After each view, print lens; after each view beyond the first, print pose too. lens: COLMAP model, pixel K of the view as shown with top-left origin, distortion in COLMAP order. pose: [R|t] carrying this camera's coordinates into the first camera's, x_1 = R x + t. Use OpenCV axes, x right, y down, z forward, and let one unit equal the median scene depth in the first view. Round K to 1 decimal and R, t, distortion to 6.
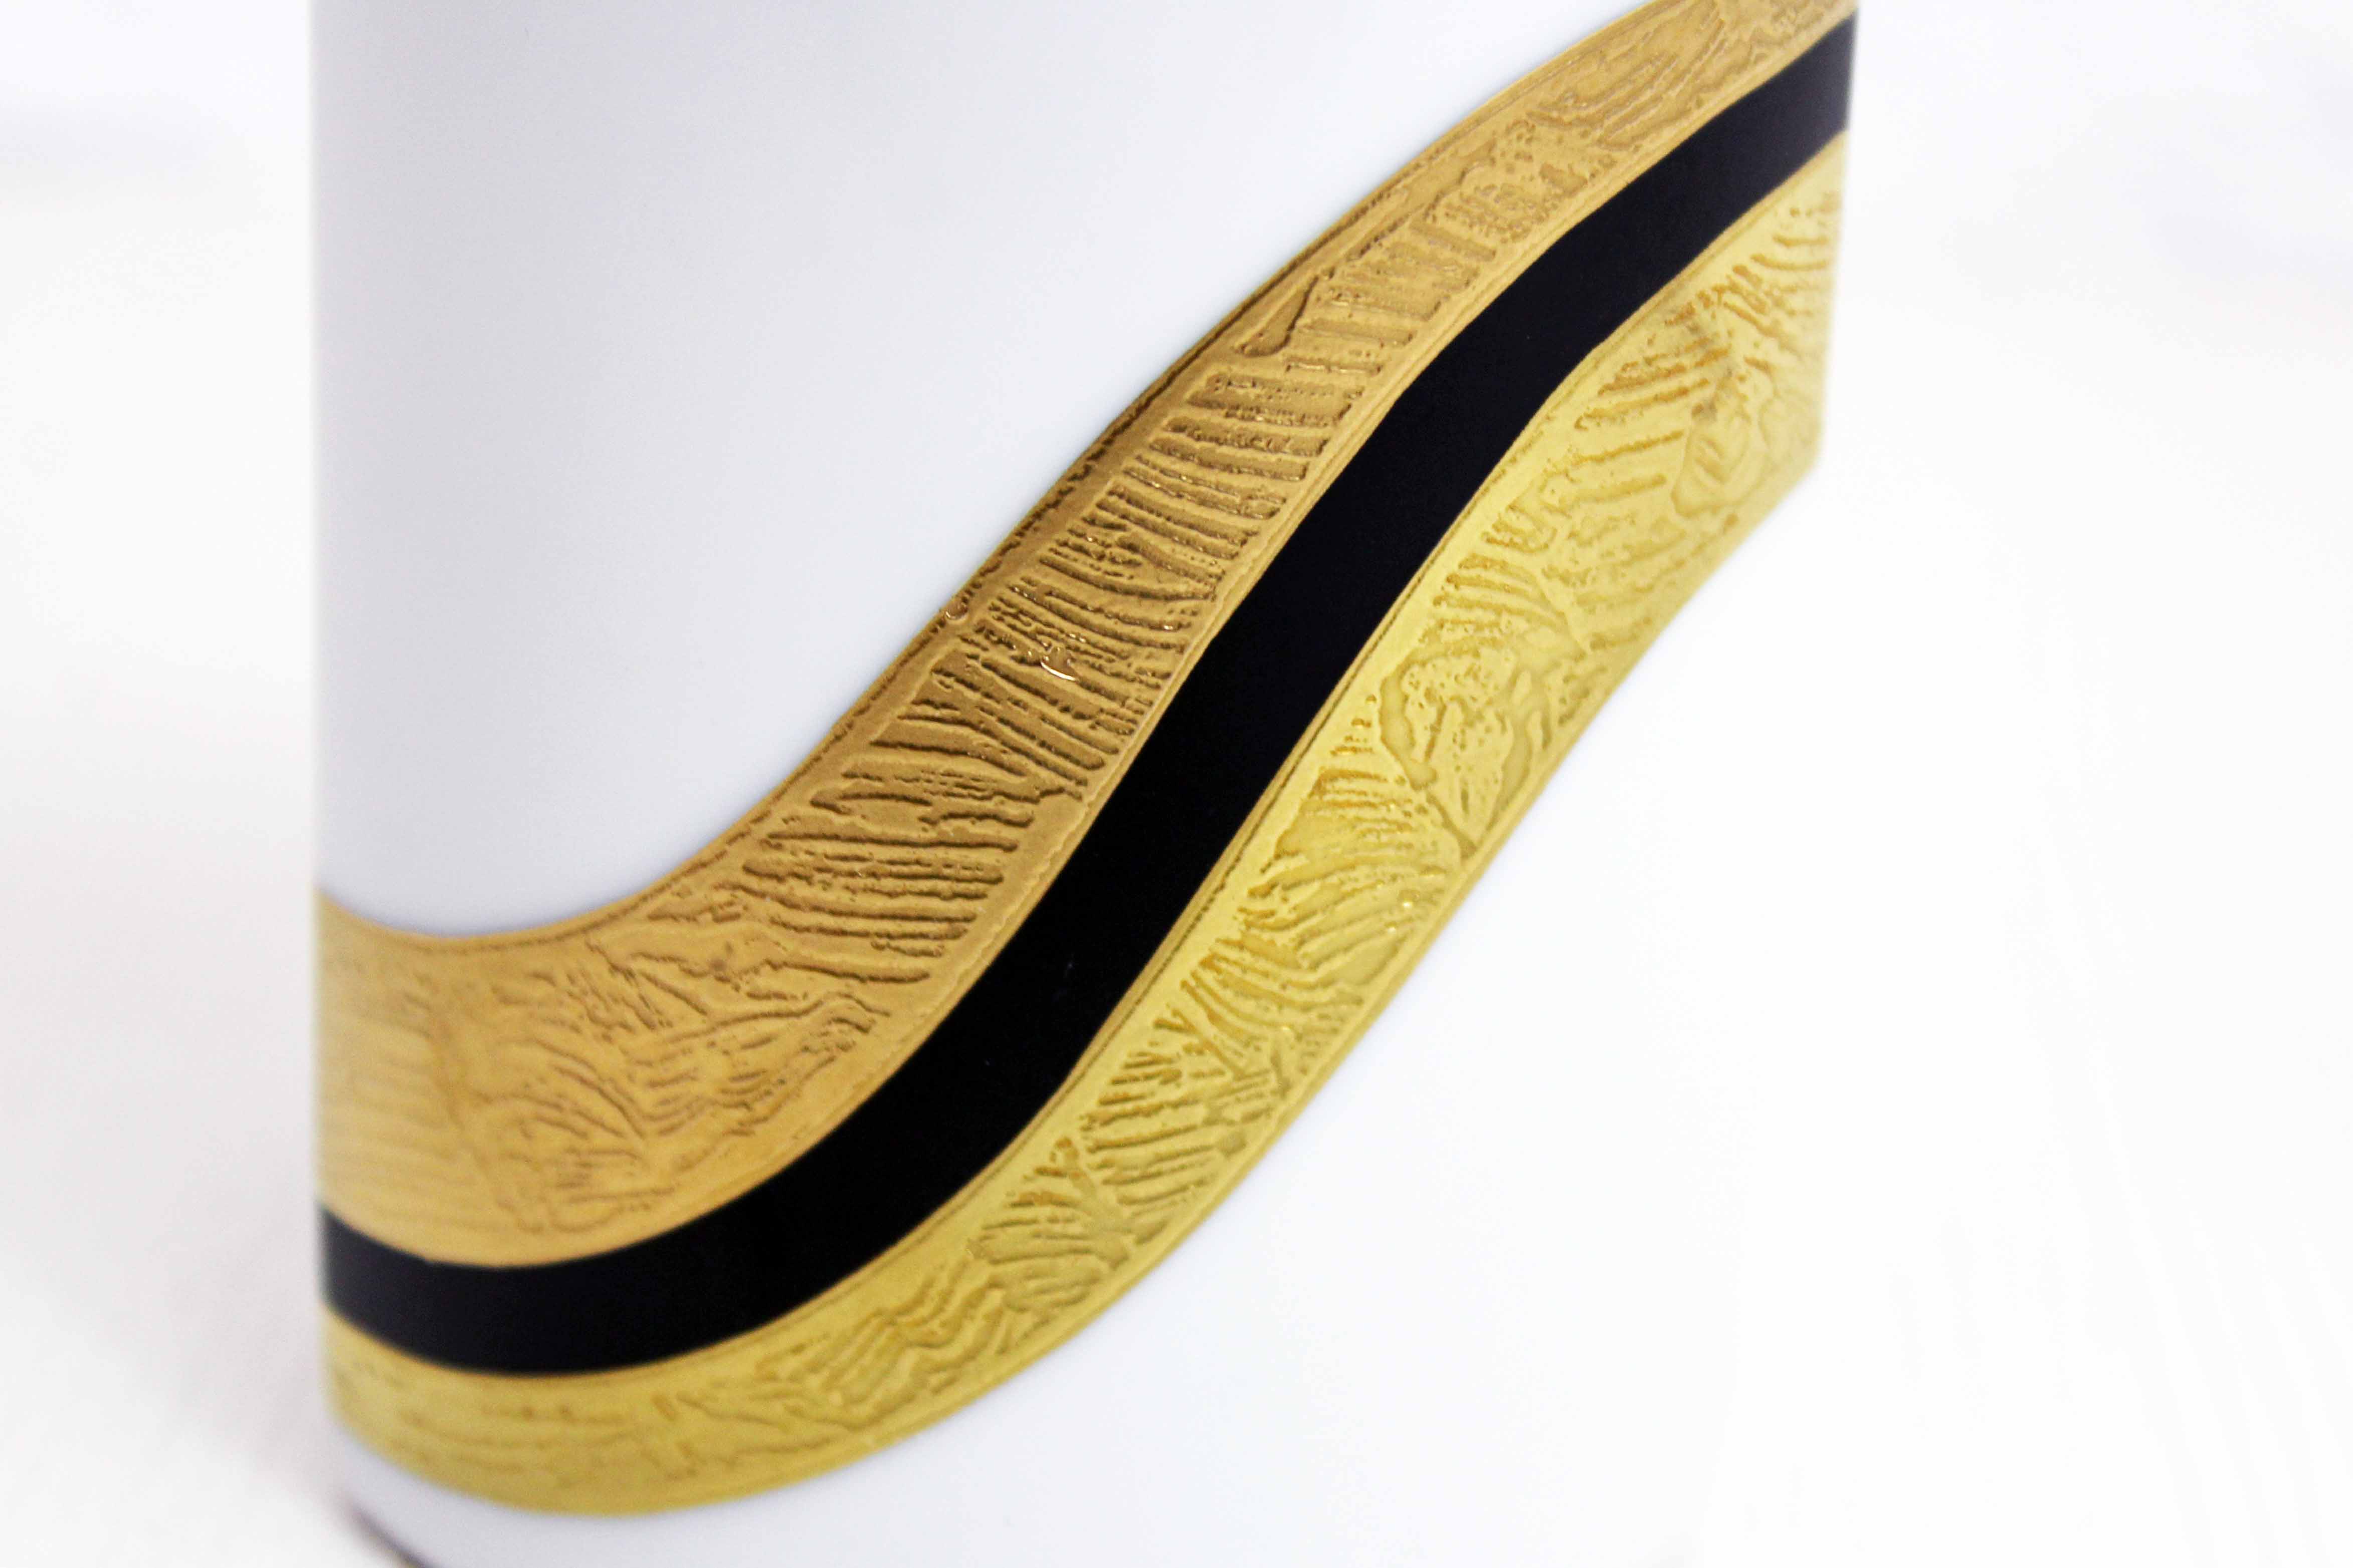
lens RADIAL K [[5632.3, 0, 1182.3], [0, 5632.3, 778.8], [0, 0, 1]] dist [-0.012053, 0.000000]
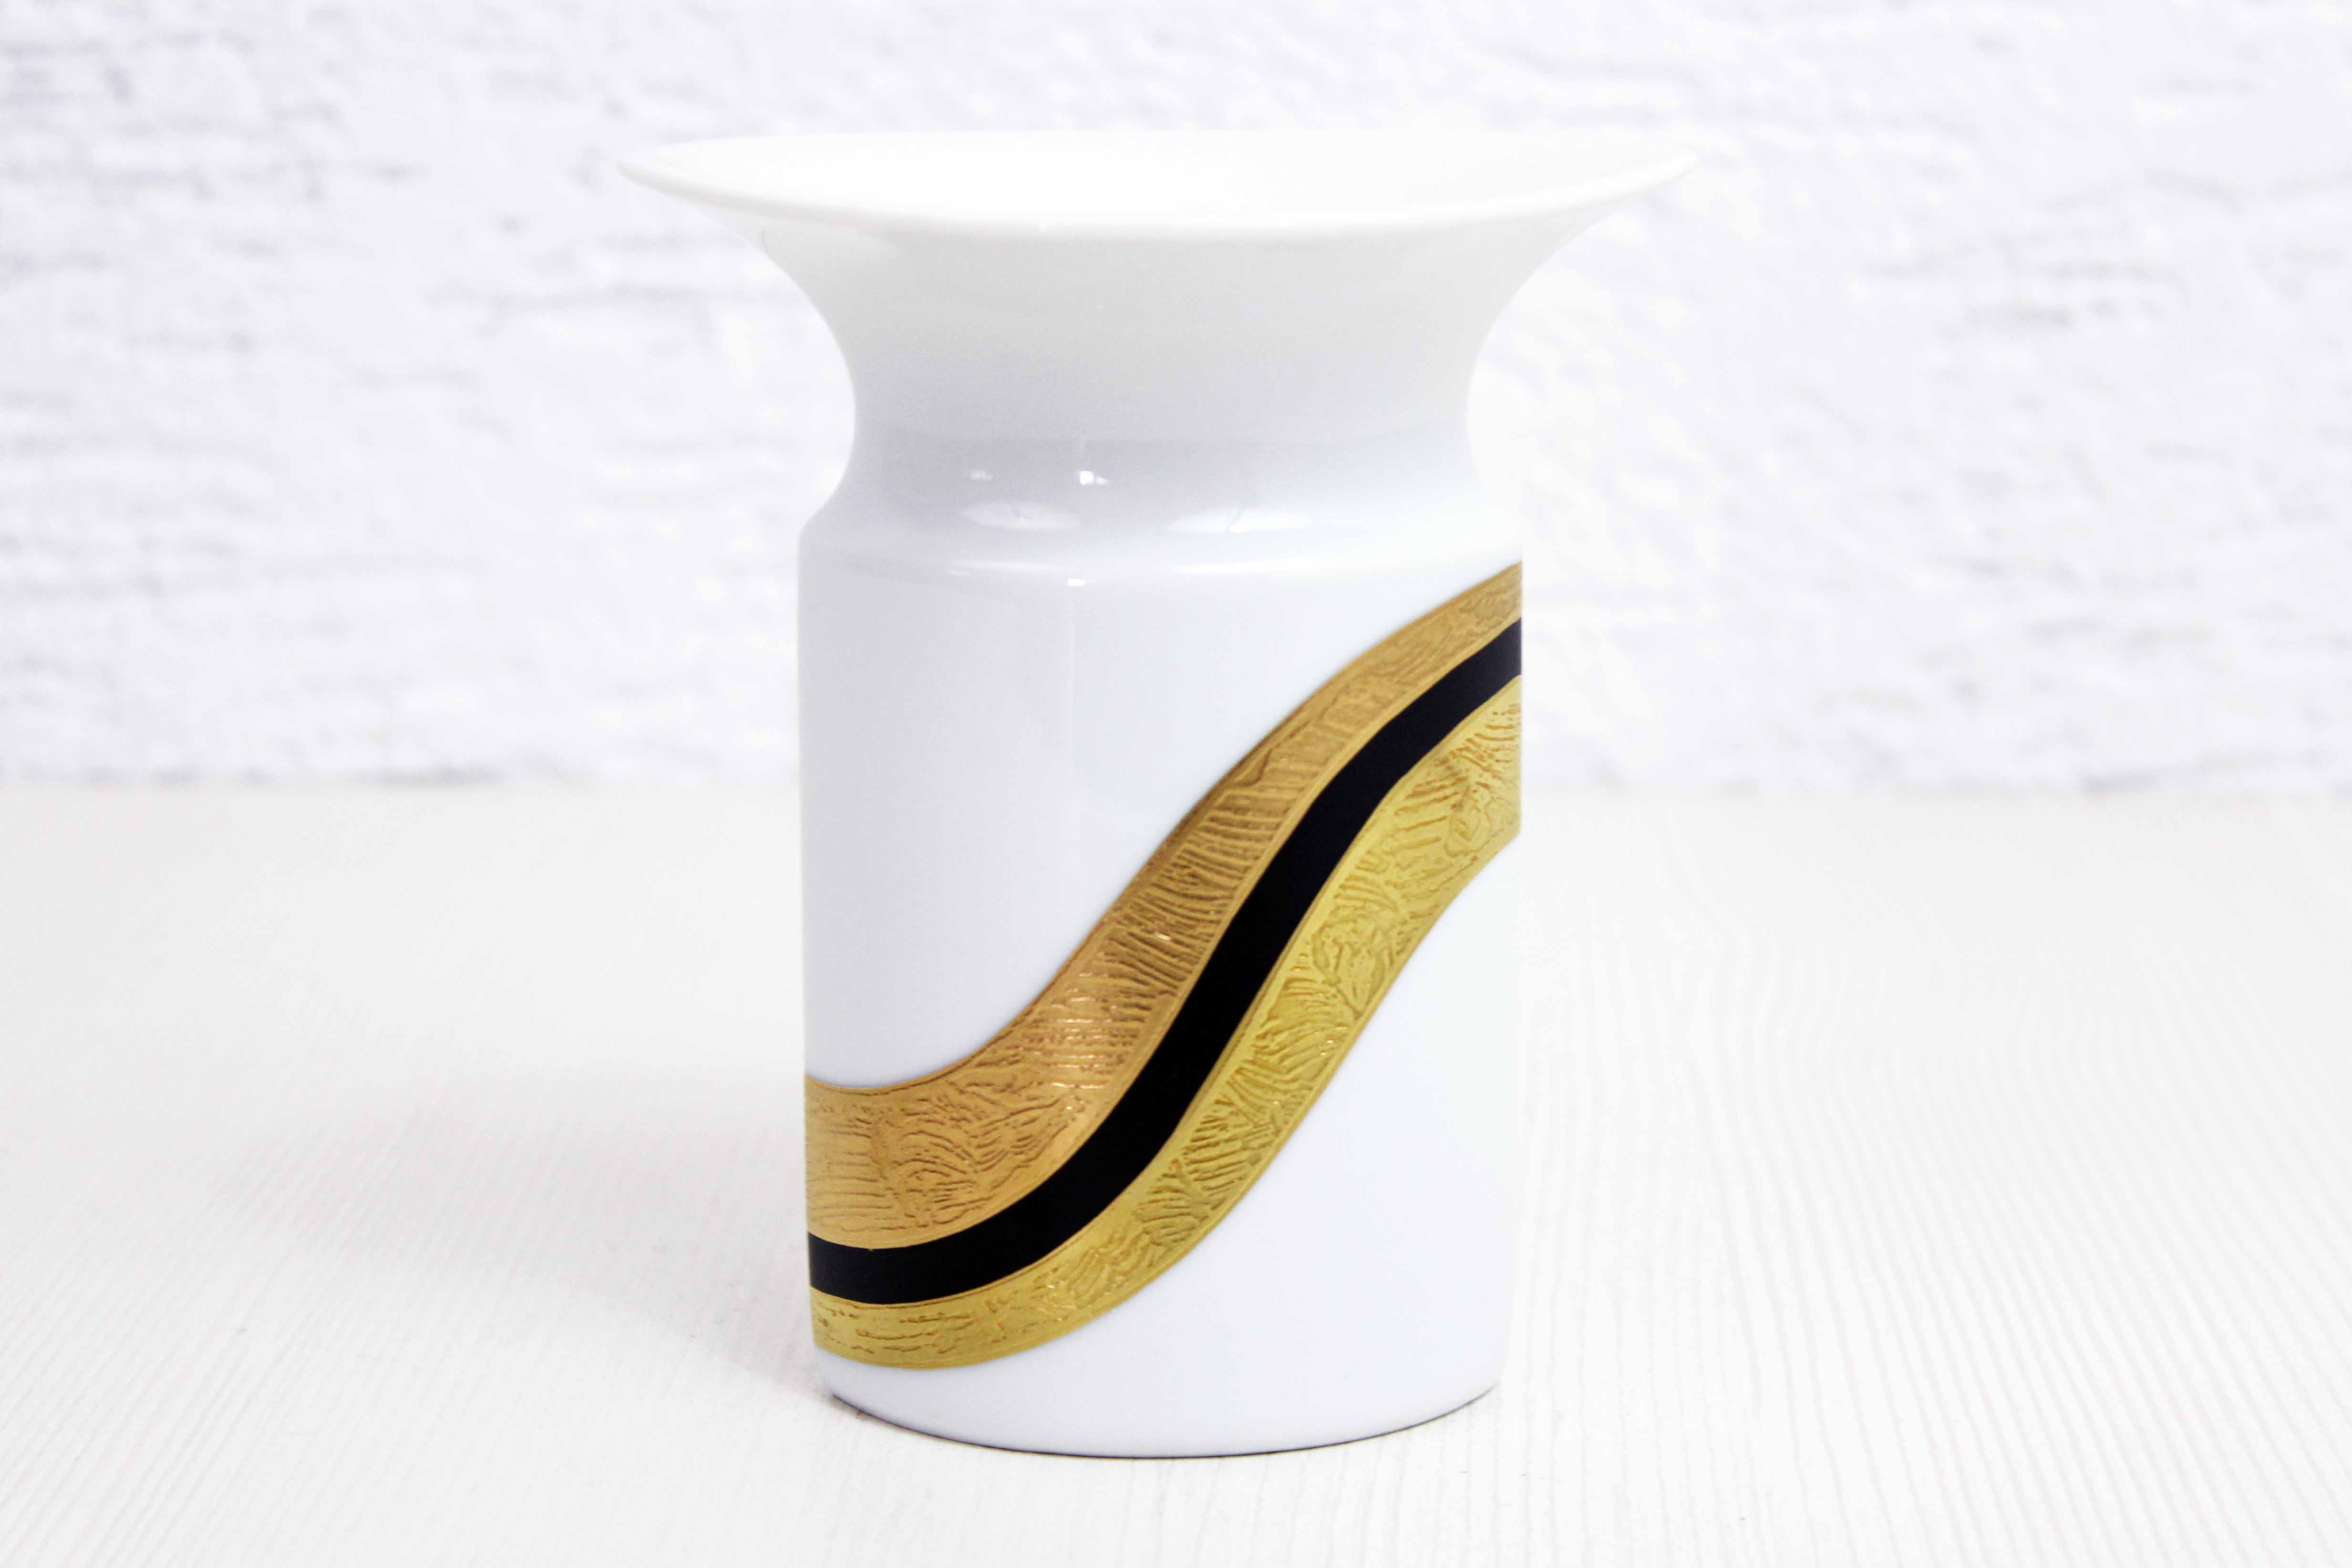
lens RADIAL K [[5847.1, 0, 1177.6], [0, 5847.1, 778.8], [0, 0, 1]] dist [0.054590, 0.000000]
pose [[0.998835, -0.047709, -0.007237, 0.002877], [0.046521, 0.991898, -0.118214, 0.183108], [0.012818, 0.117740, 0.992962, -1.218444]]
